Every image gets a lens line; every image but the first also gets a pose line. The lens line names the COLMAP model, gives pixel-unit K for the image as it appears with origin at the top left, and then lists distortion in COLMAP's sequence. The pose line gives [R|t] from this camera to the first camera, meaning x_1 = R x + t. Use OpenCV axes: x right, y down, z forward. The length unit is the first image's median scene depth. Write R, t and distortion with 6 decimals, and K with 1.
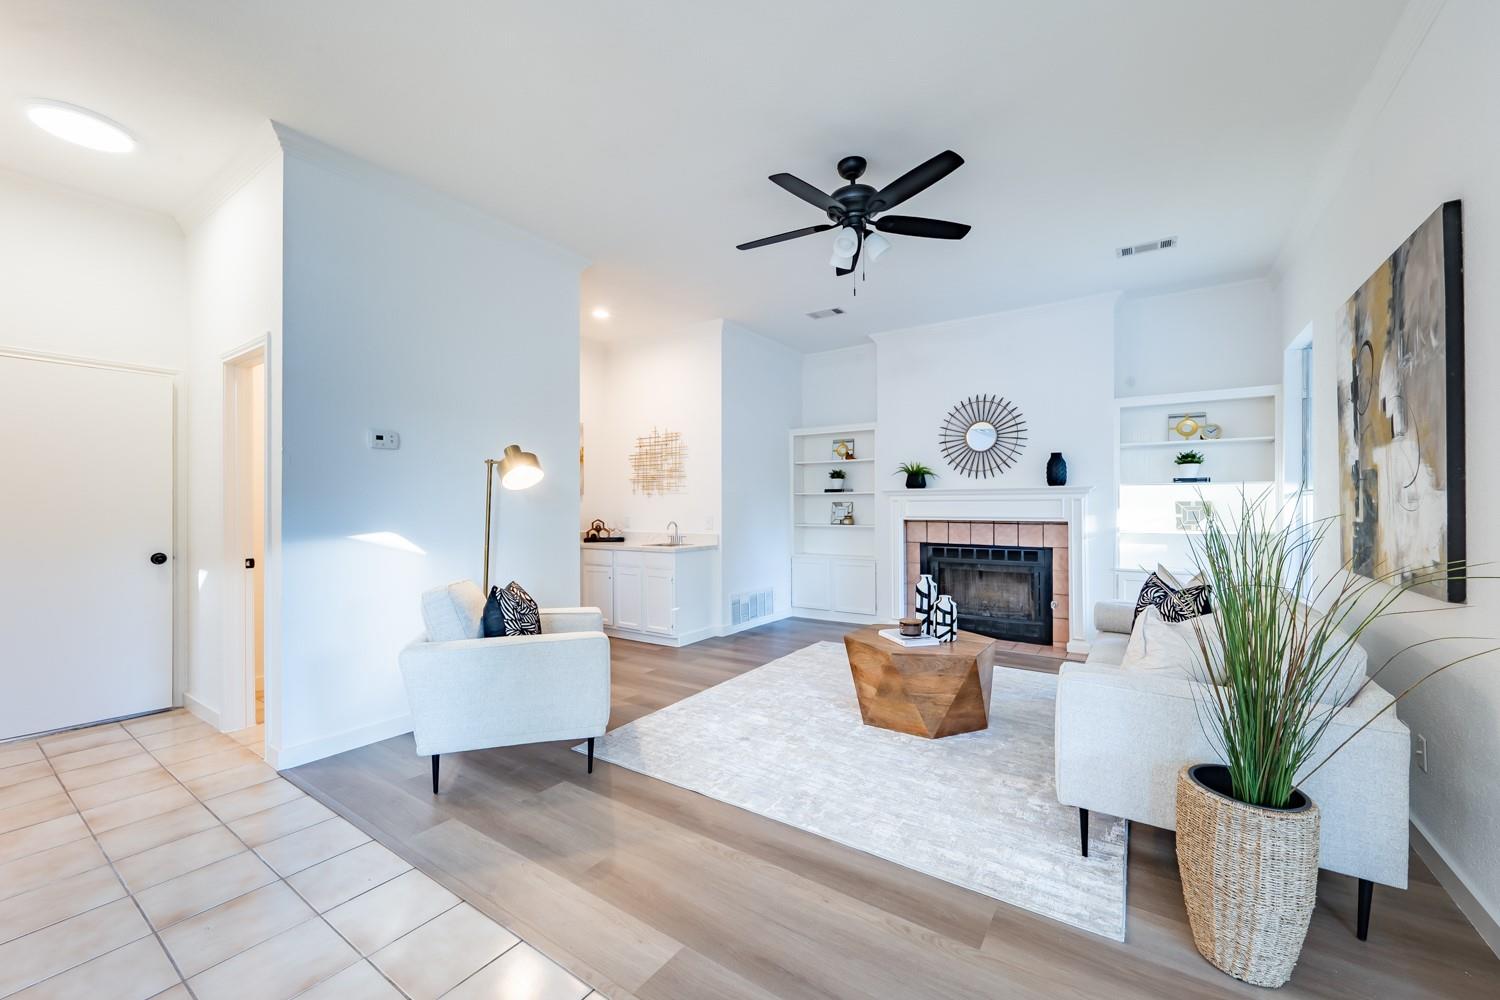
lens RADIAL K [[589.6, 0, 748.8], [0, 589.6, 505.5], [0, 0, 1]] dist [-0.001579, 0.000072]
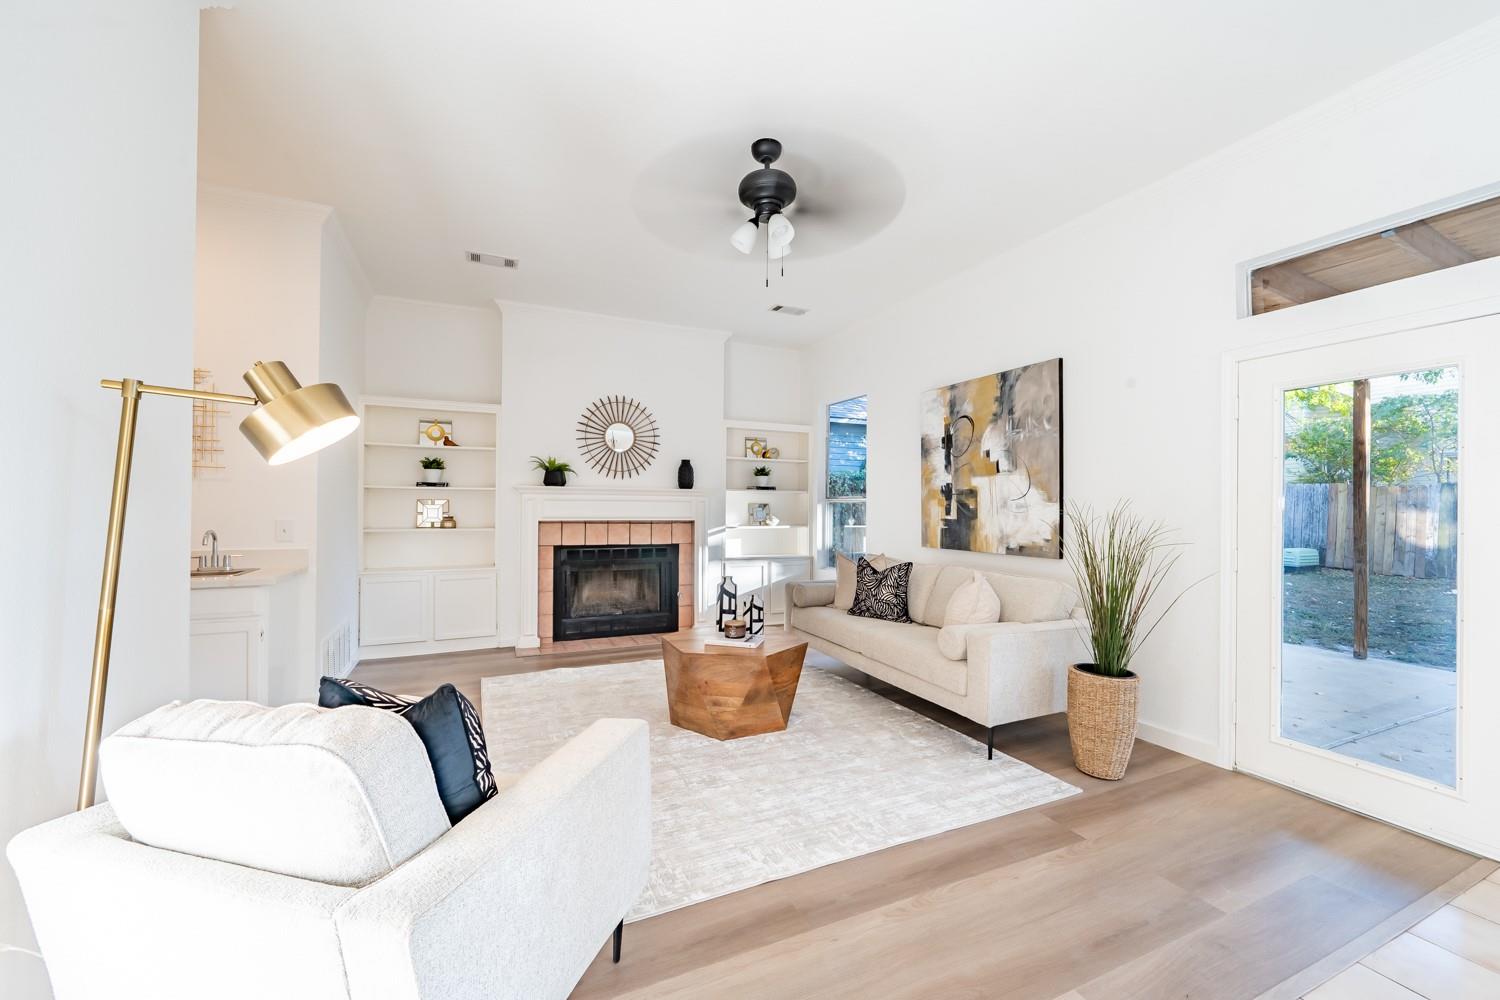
lens RADIAL K [[587.5, 0, 749.6], [0, 587.5, 504.1], [0, 0, 1]] dist [-0.000977, 0.000168]
pose [[0.517673, 0.009163, 0.855529, -0.545829], [-0.010702, 0.999934, -0.004234, -0.000948], [-0.855512, -0.006964, 0.517737, 0.451961]]
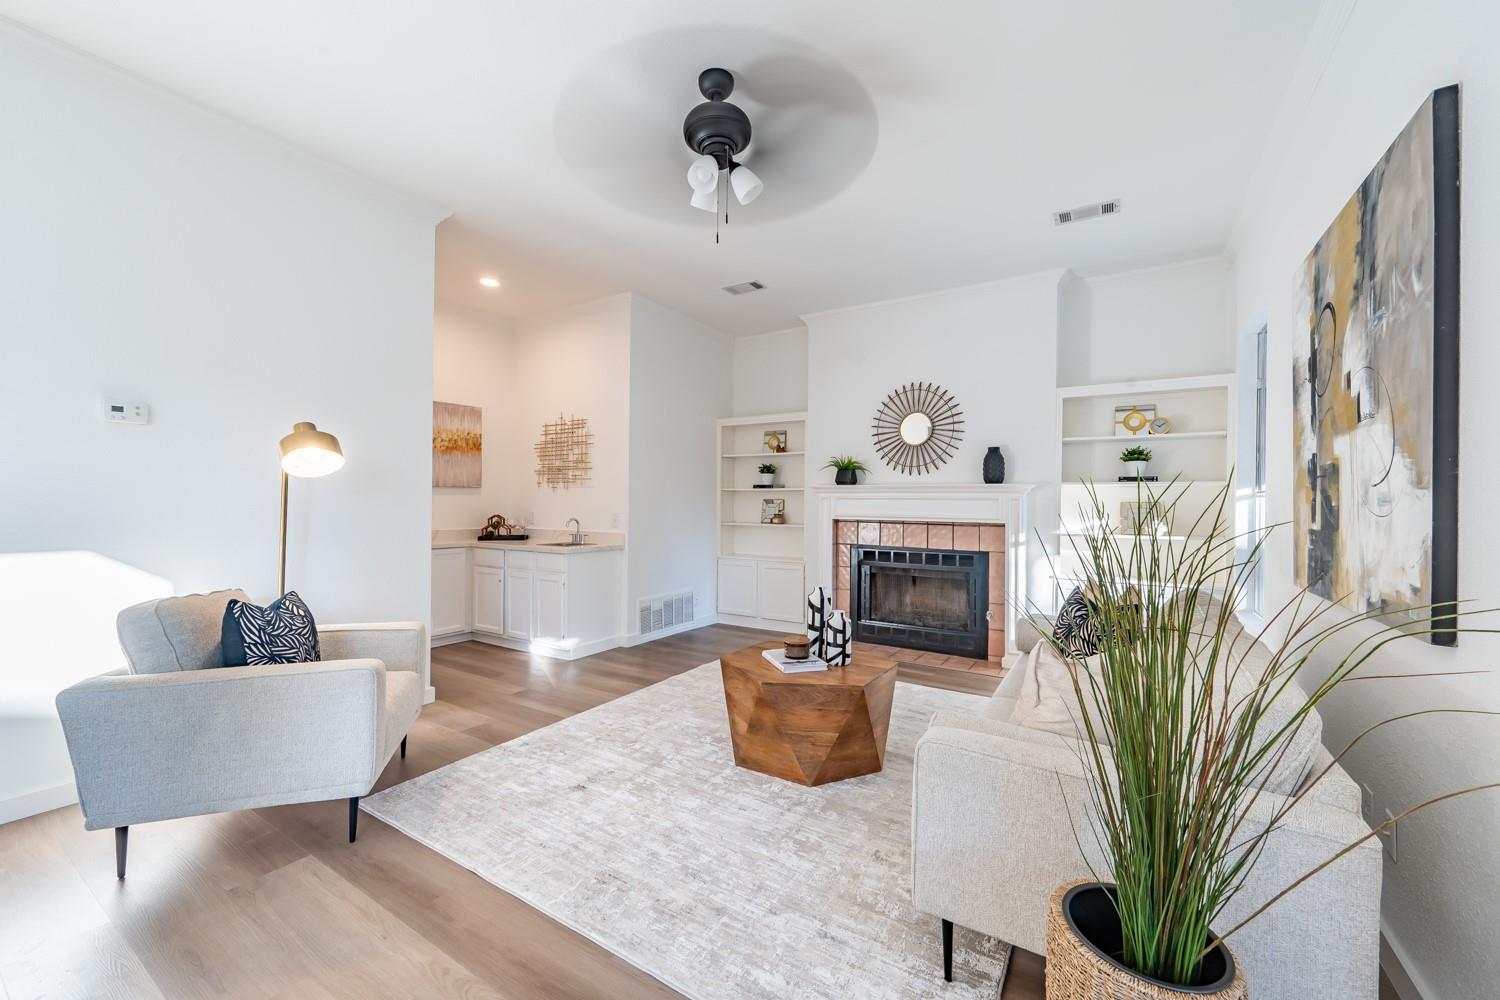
lens RADIAL K [[587.5, 0, 749.6], [0, 587.5, 504.1], [0, 0, 1]] dist [-0.000977, 0.000168]
pose [[0.999348, 0.012309, 0.033934, 0.170516], [-0.012398, 0.999920, 0.002414, 0.000655], [-0.033901, -0.002833, 0.999421, 0.161951]]
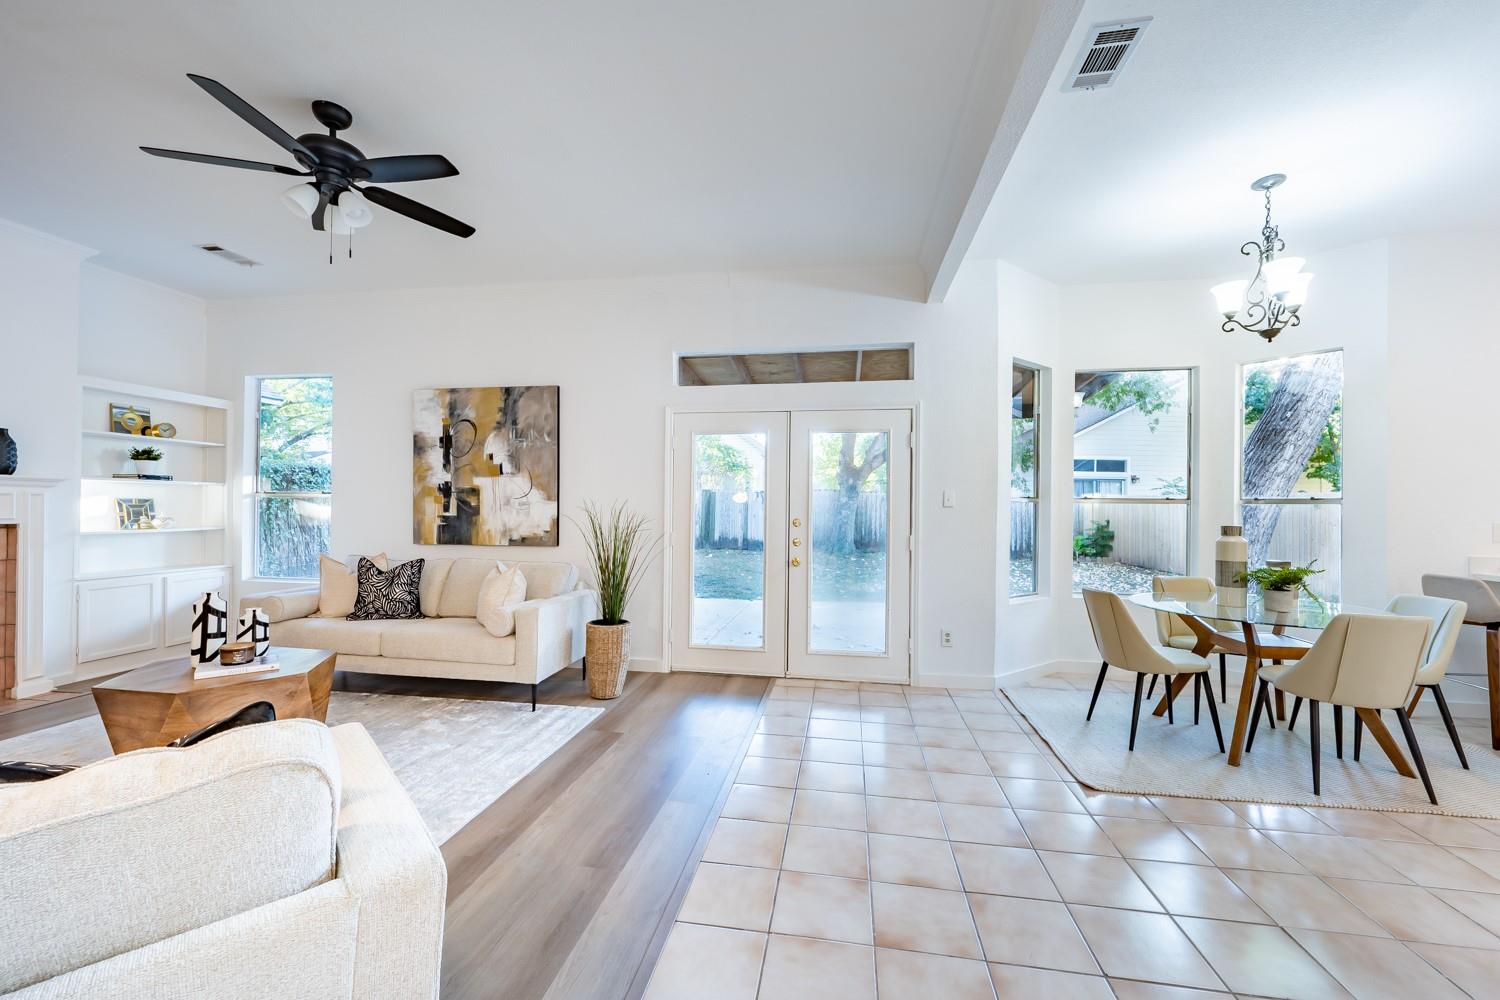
lens RADIAL K [[587.5, 0, 749.6], [0, 587.5, 504.1], [0, 0, 1]] dist [-0.000977, 0.000168]
pose [[-0.419973, 0.003676, 0.907529, -0.734618], [-0.010588, 0.999904, -0.008950, -0.000169], [-0.907475, -0.013368, -0.419894, 0.679185]]
